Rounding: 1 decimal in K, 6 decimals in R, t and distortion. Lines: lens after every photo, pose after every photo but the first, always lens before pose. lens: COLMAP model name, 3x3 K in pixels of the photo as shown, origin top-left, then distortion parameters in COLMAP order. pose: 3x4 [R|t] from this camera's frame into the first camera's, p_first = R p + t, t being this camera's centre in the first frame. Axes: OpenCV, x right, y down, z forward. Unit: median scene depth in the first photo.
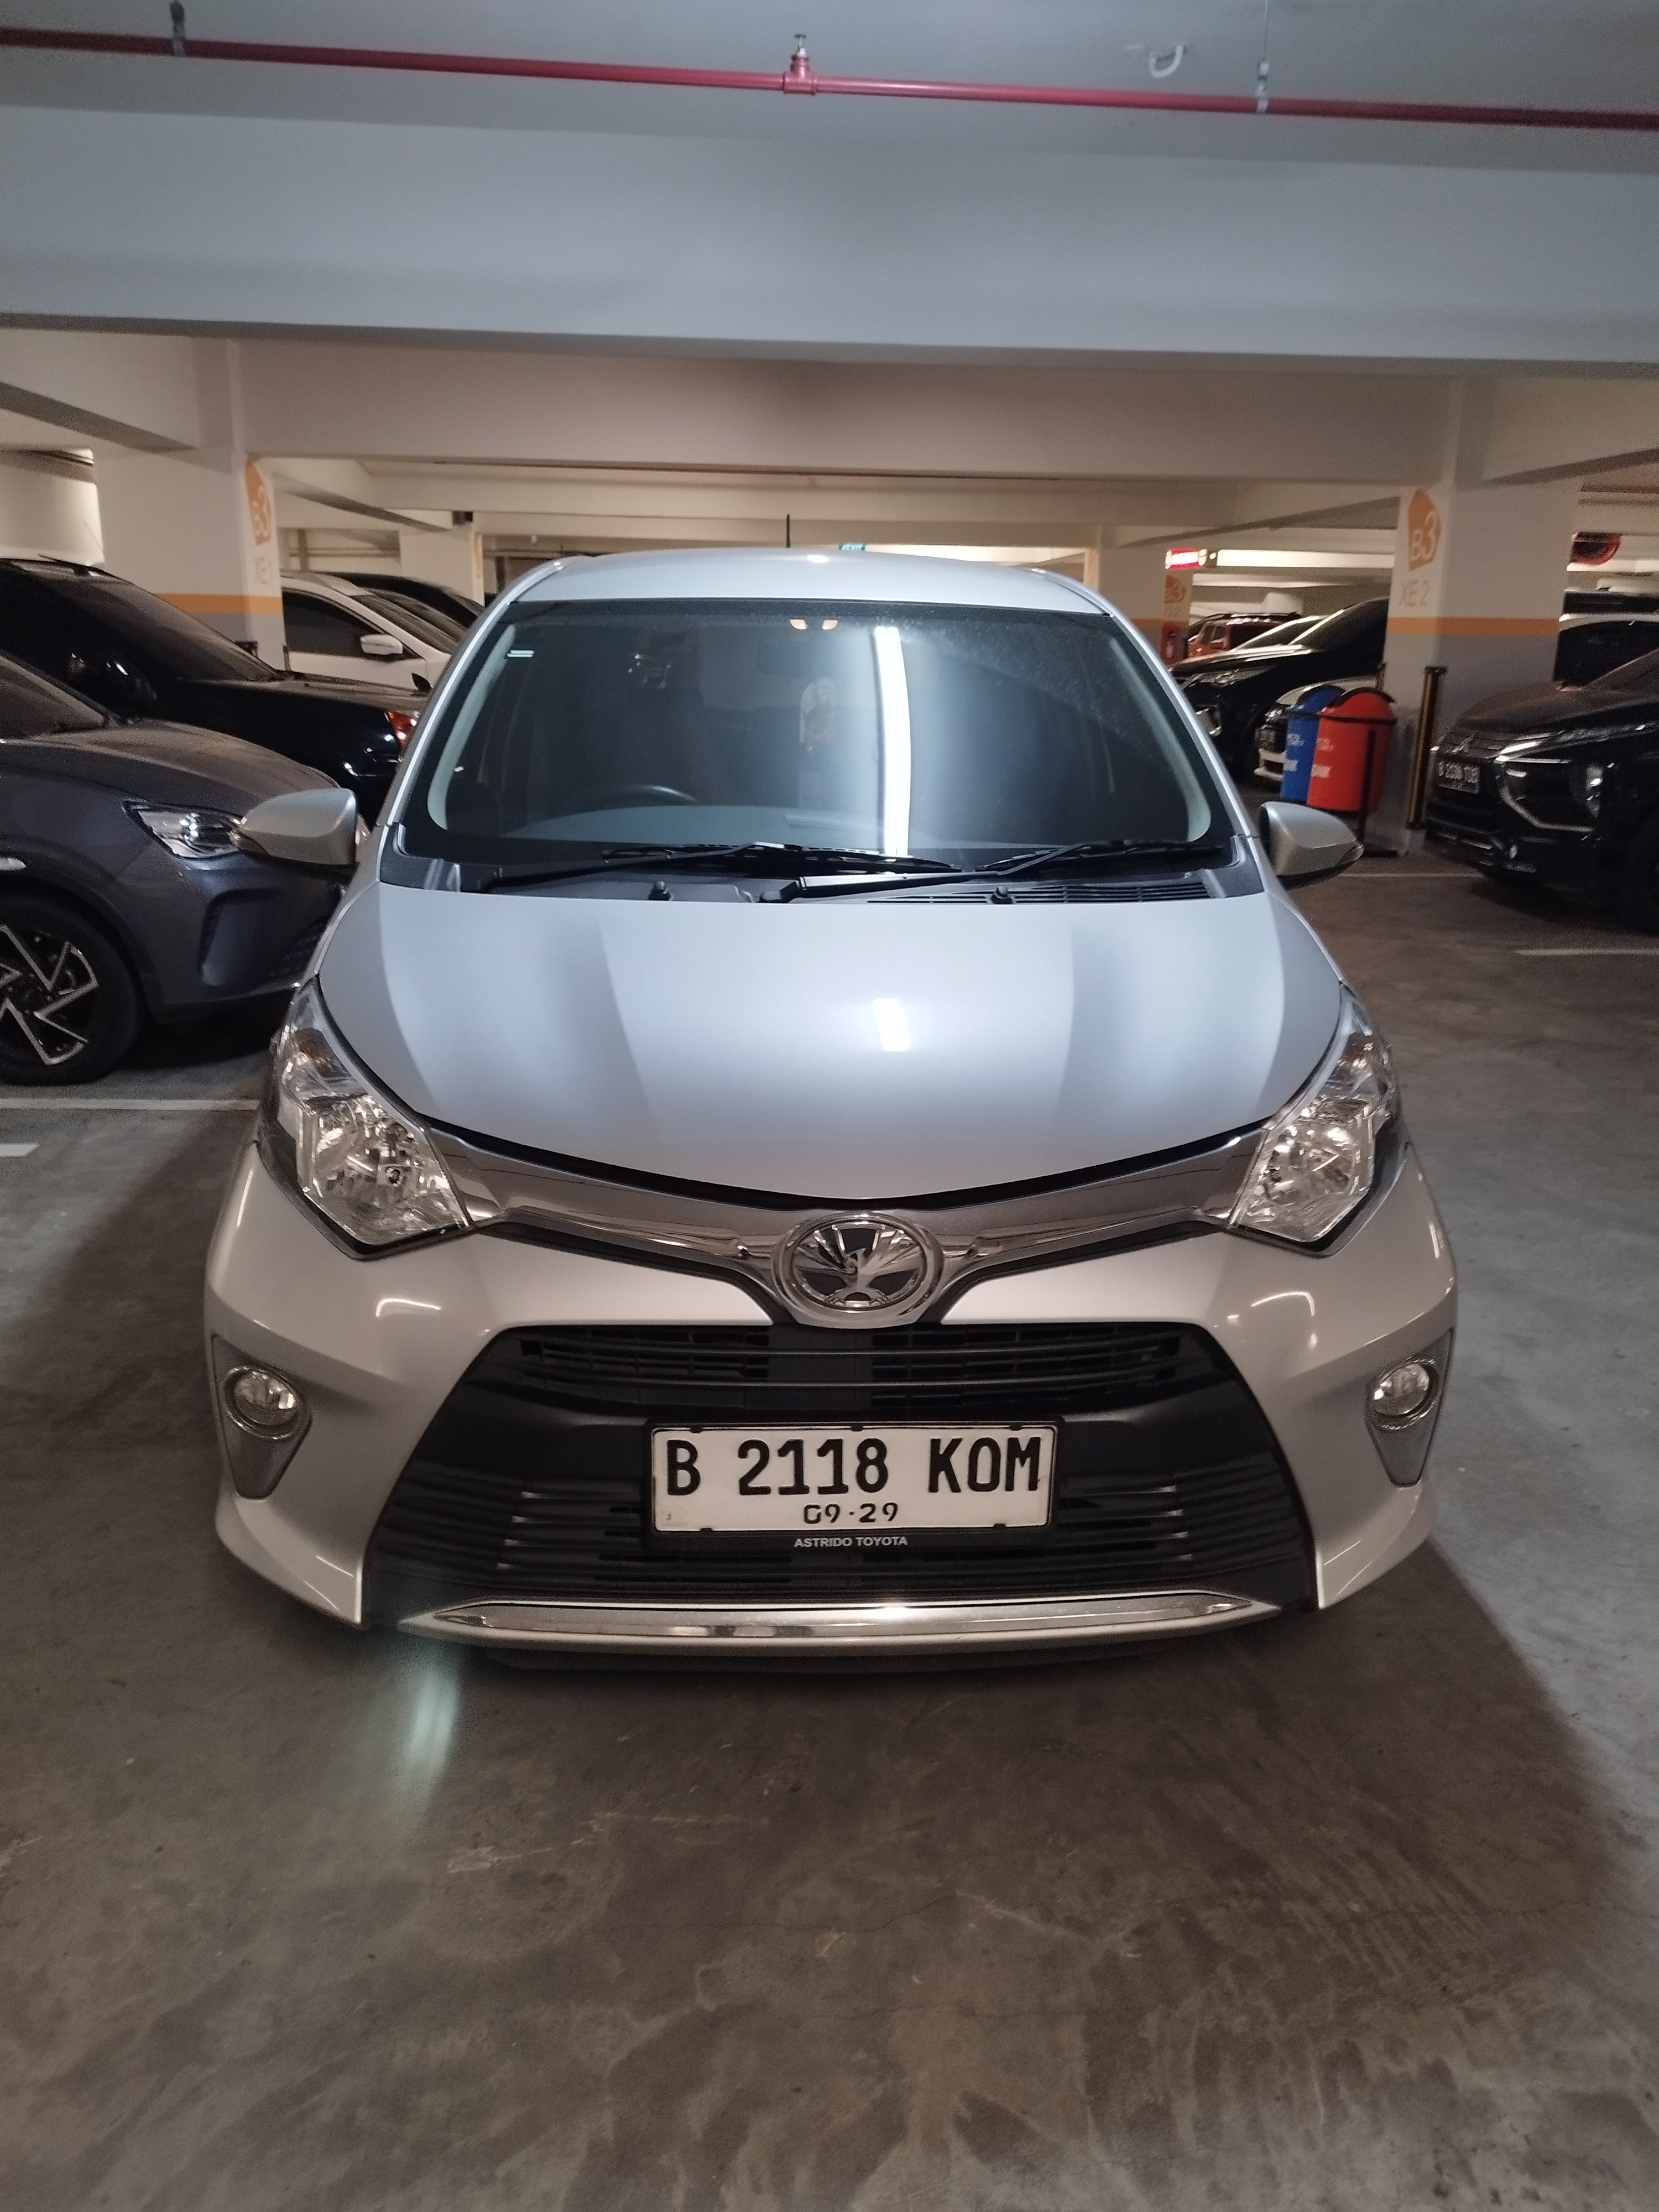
lens RADIAL K [[1580.1, 0, 851.8], [0, 1580.1, 1118.2], [0, 0, 1]] dist [-0.011860, 0.005662]
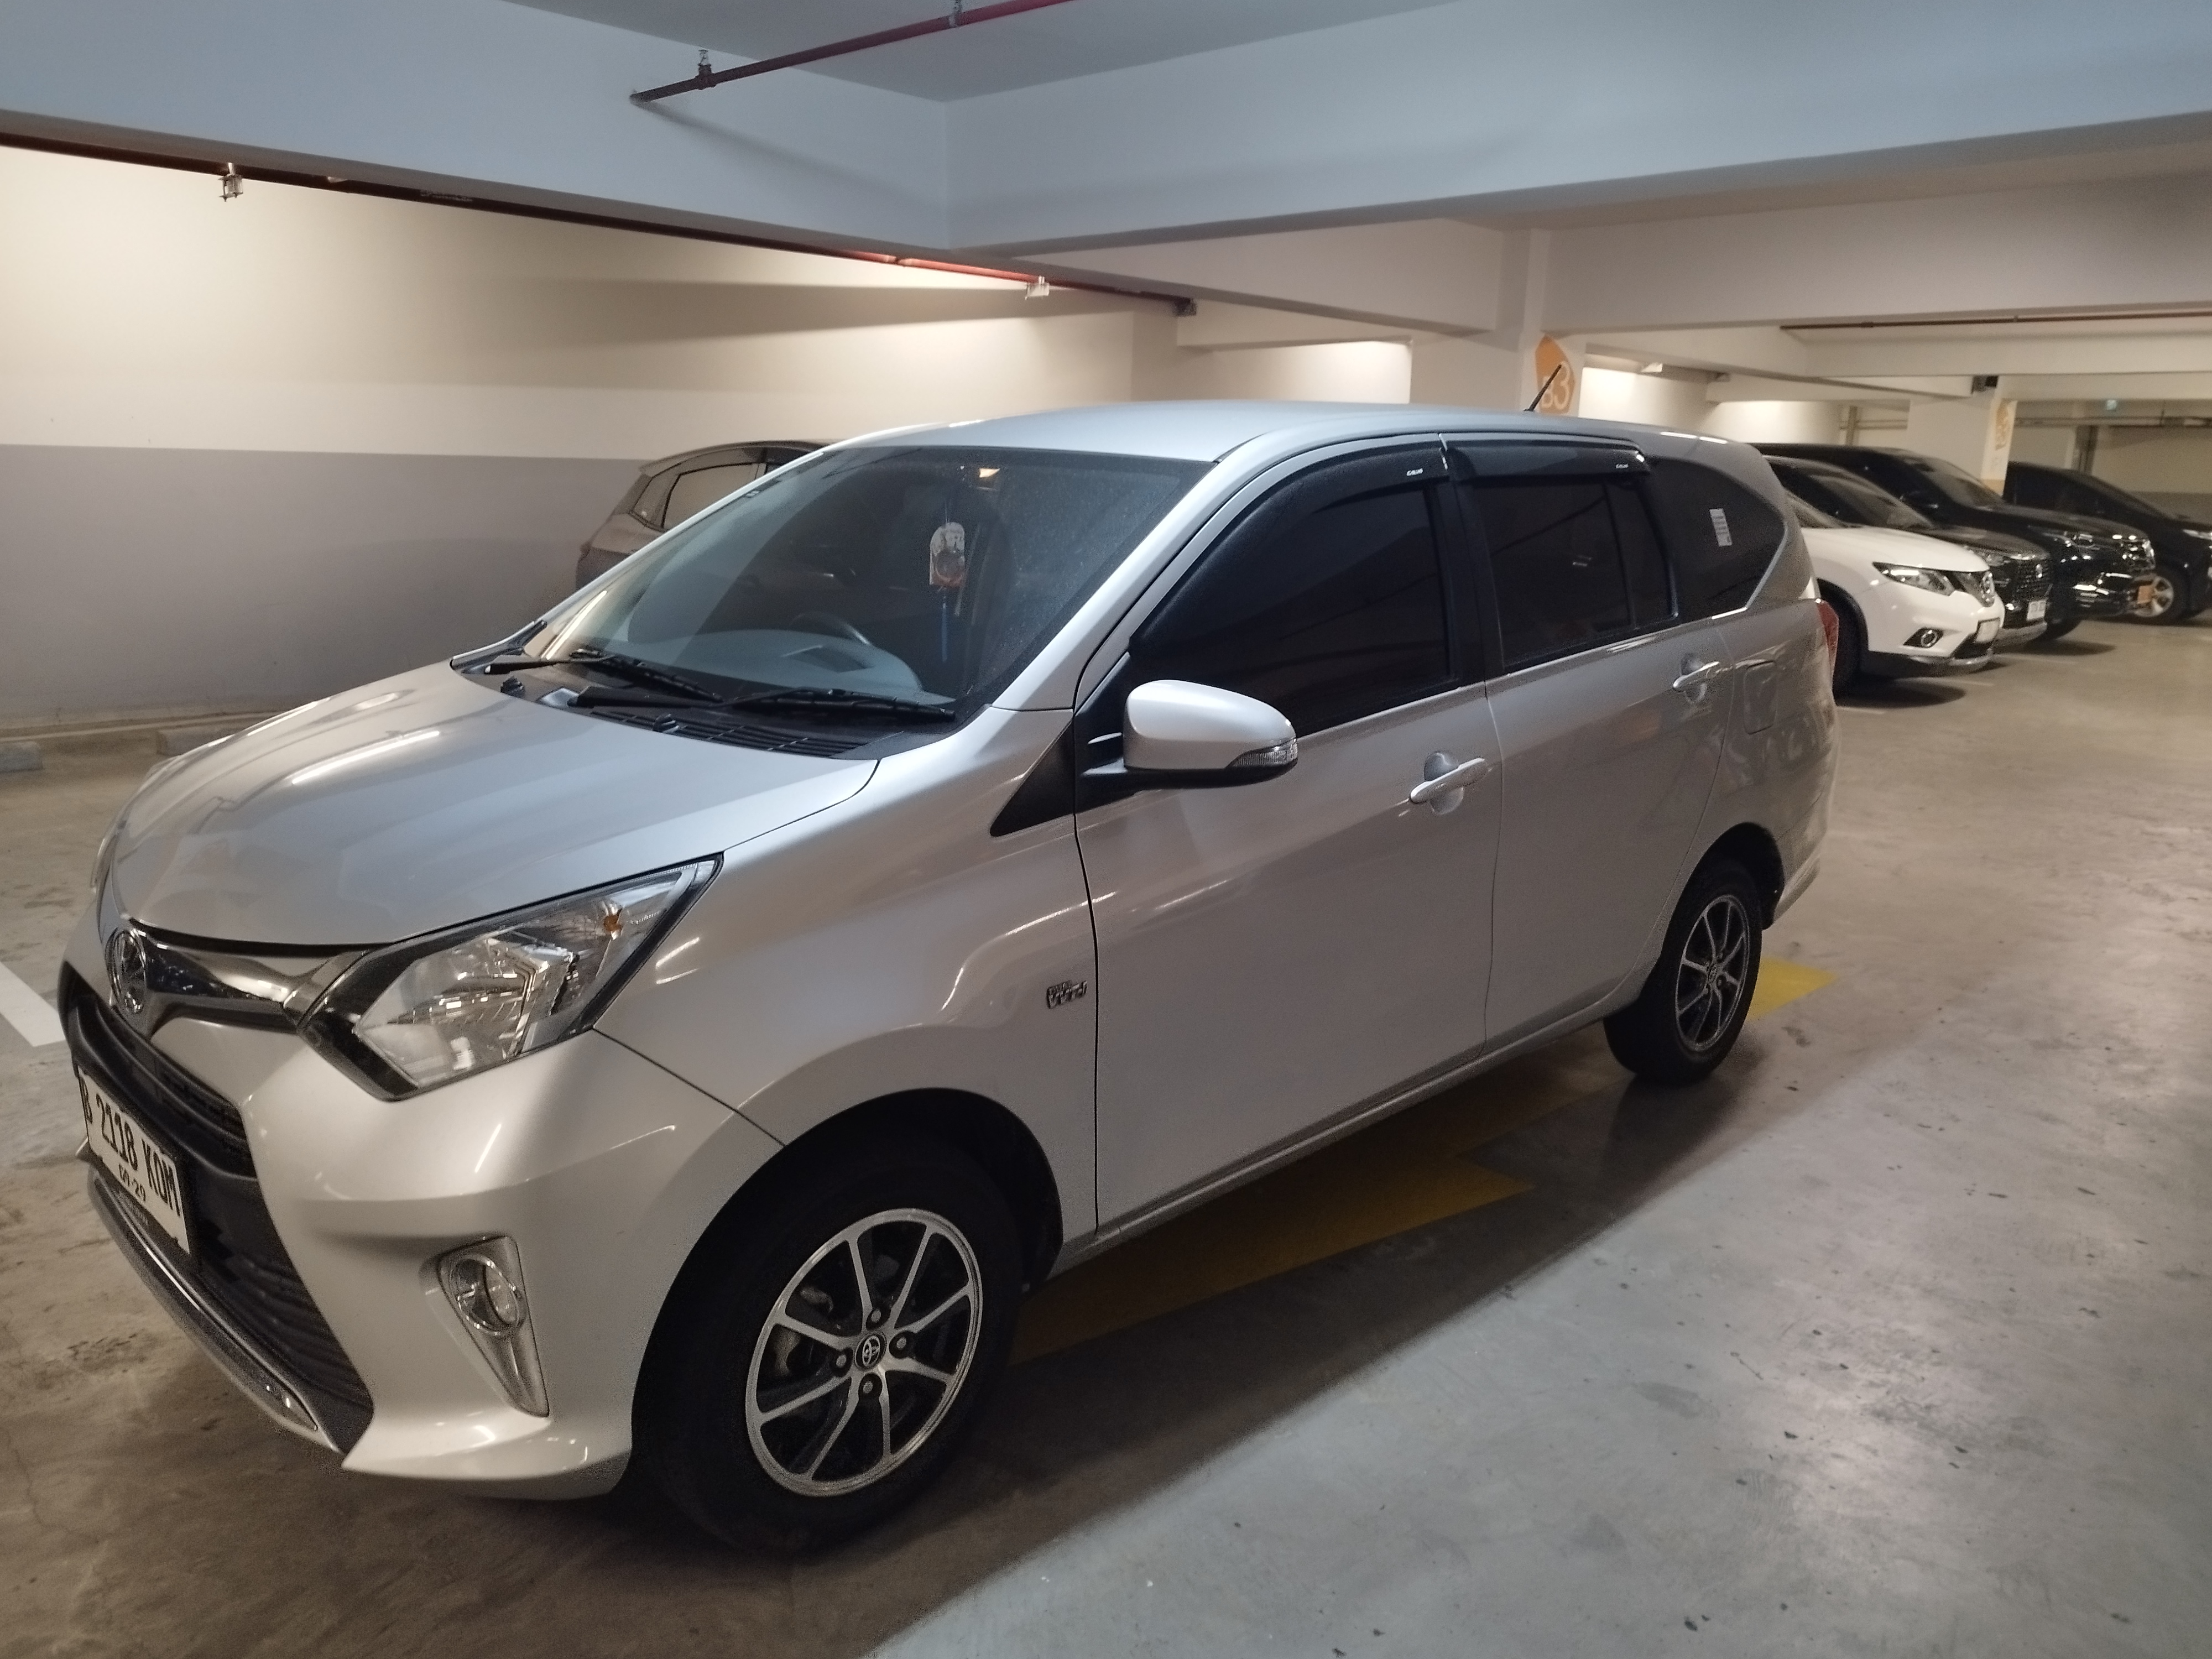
lens RADIAL K [[1580.1, 0, 1112.5], [0, 1580.1, 838.5], [0, 0, 1]] dist [-0.011860, 0.005662]
pose [[0.672619, 0.162789, -0.721861, 1.096496], [-0.228219, 0.973585, 0.006906, -0.151130], [0.703917, 0.160097, 0.692004, 0.543962]]
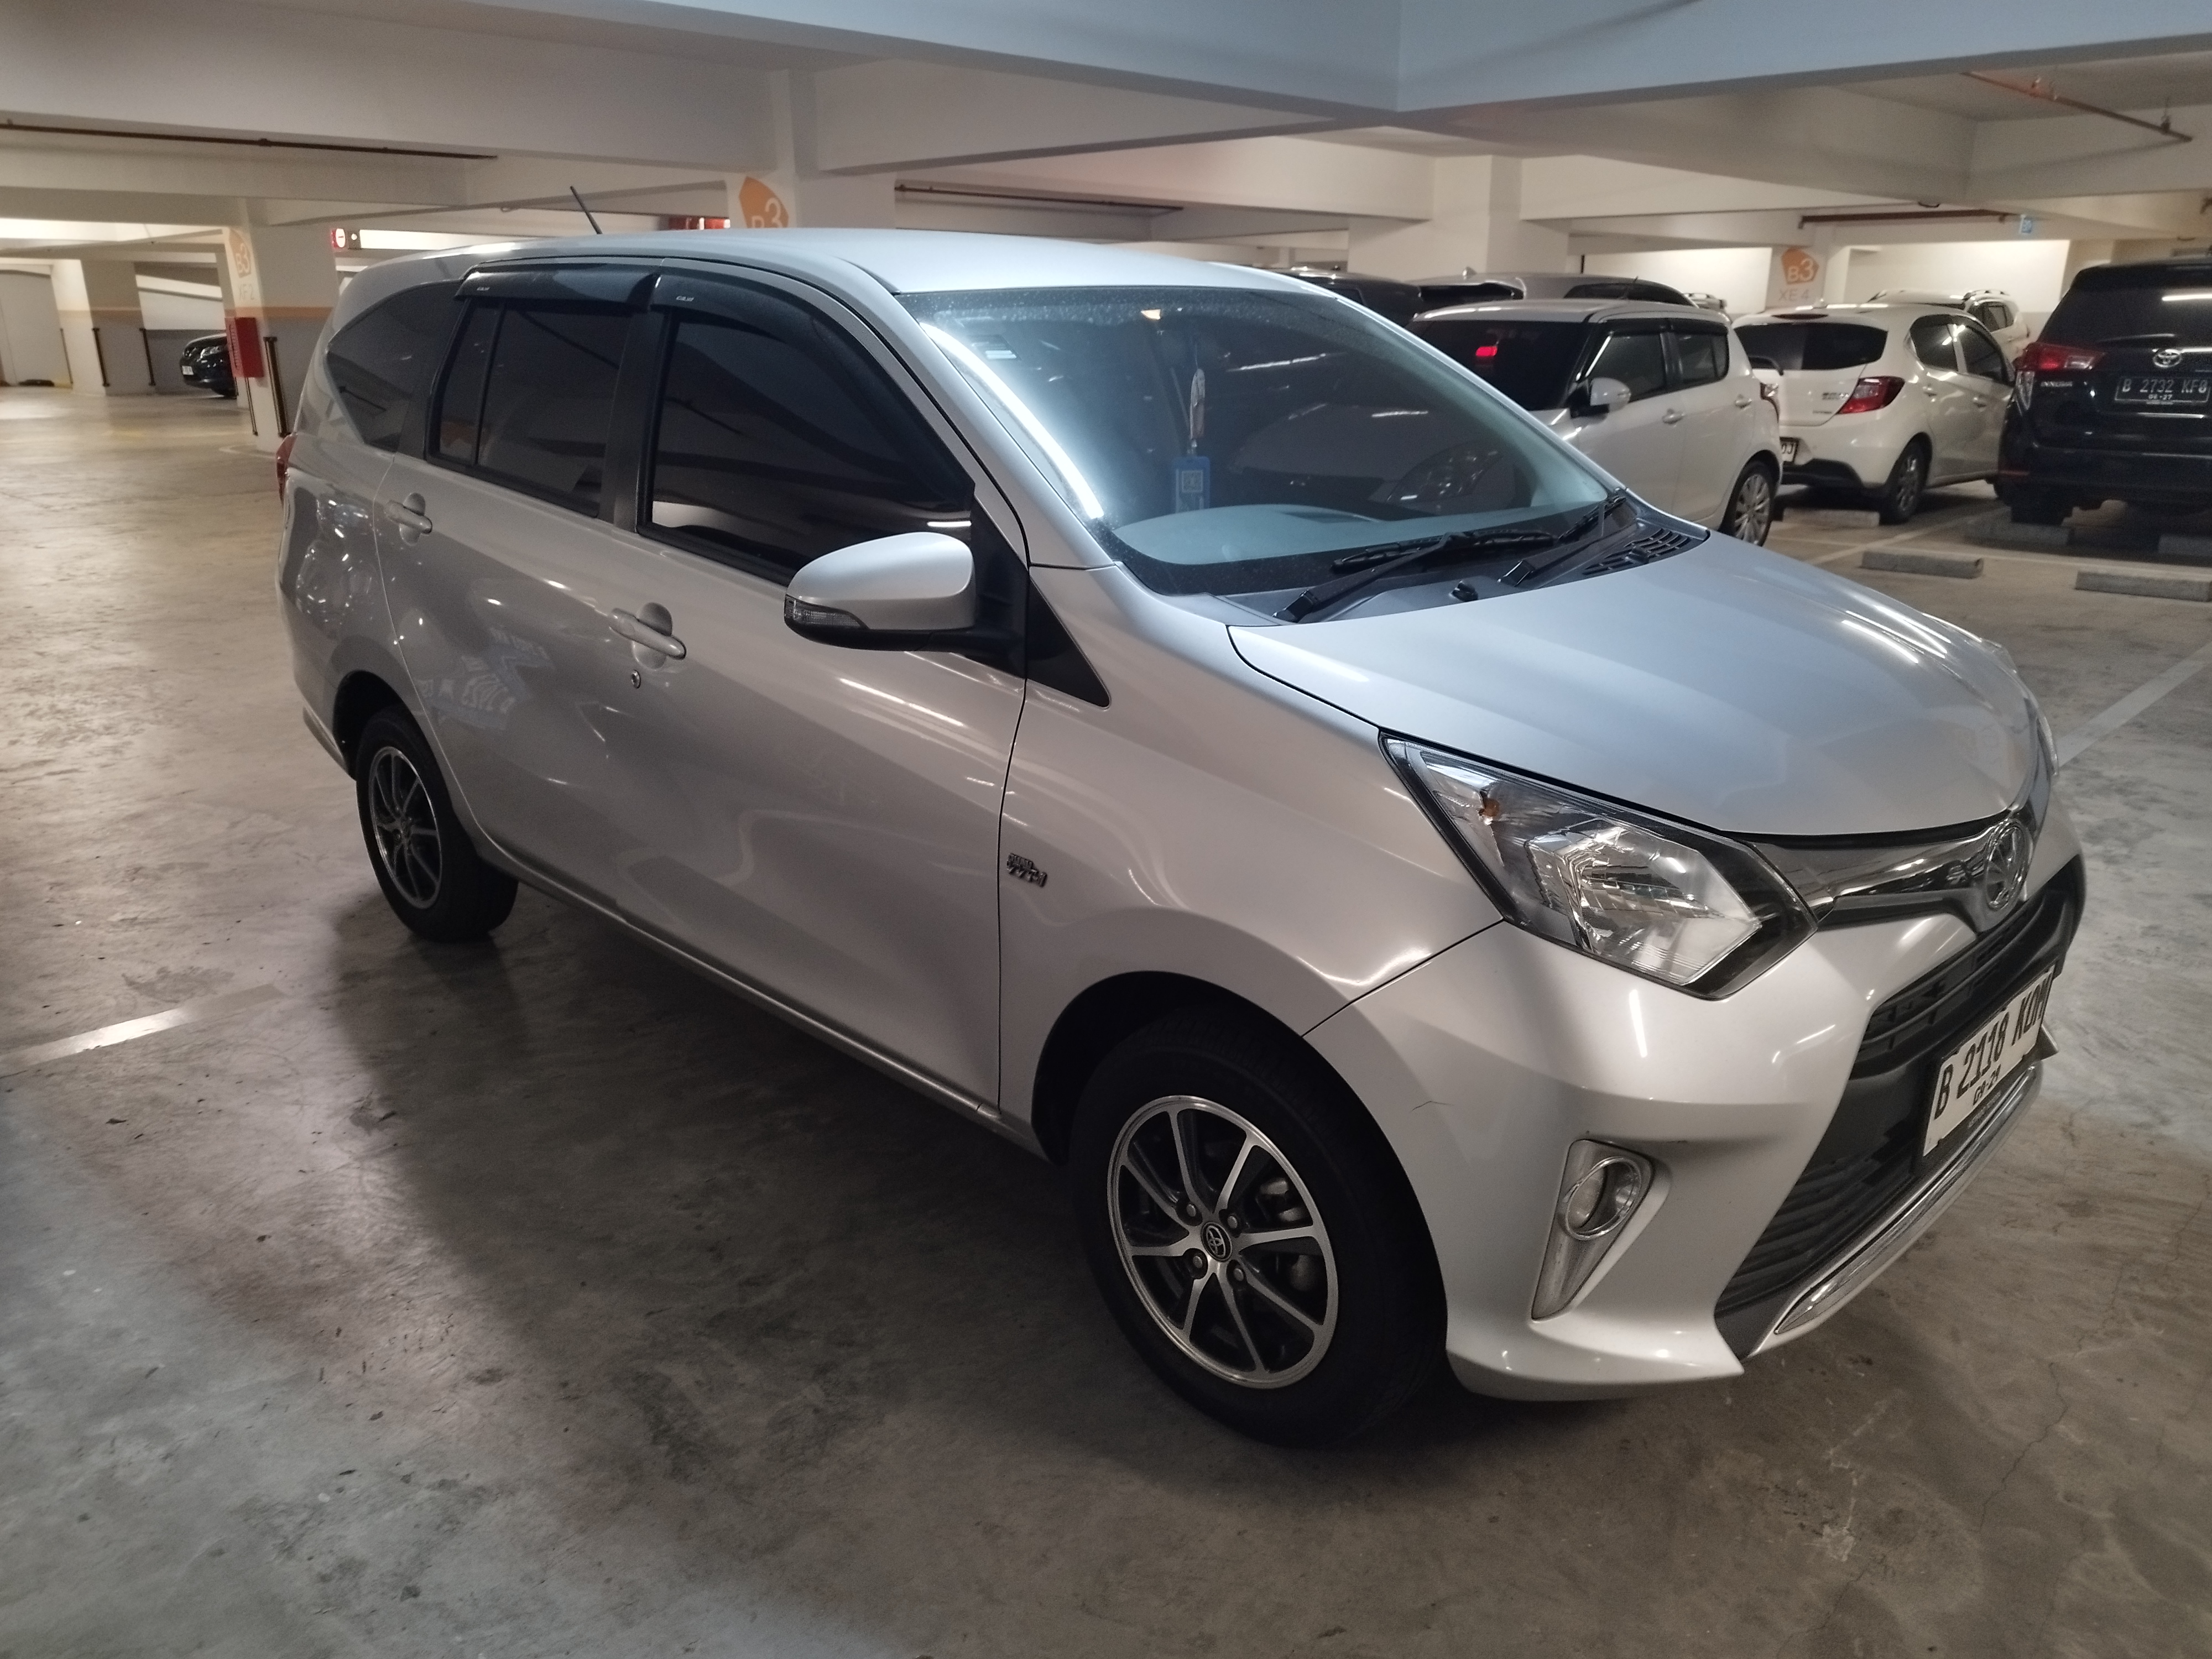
lens RADIAL K [[1580.1, 0, 1087.4], [0, 1580.1, 820.4], [0, 0, 1]] dist [-0.011860, 0.005662]
pose [[0.747456, -0.216469, 0.628054, -0.982920], [0.209556, 0.973981, 0.086302, -0.146206], [-0.630394, 0.067105, 0.773370, 0.424975]]
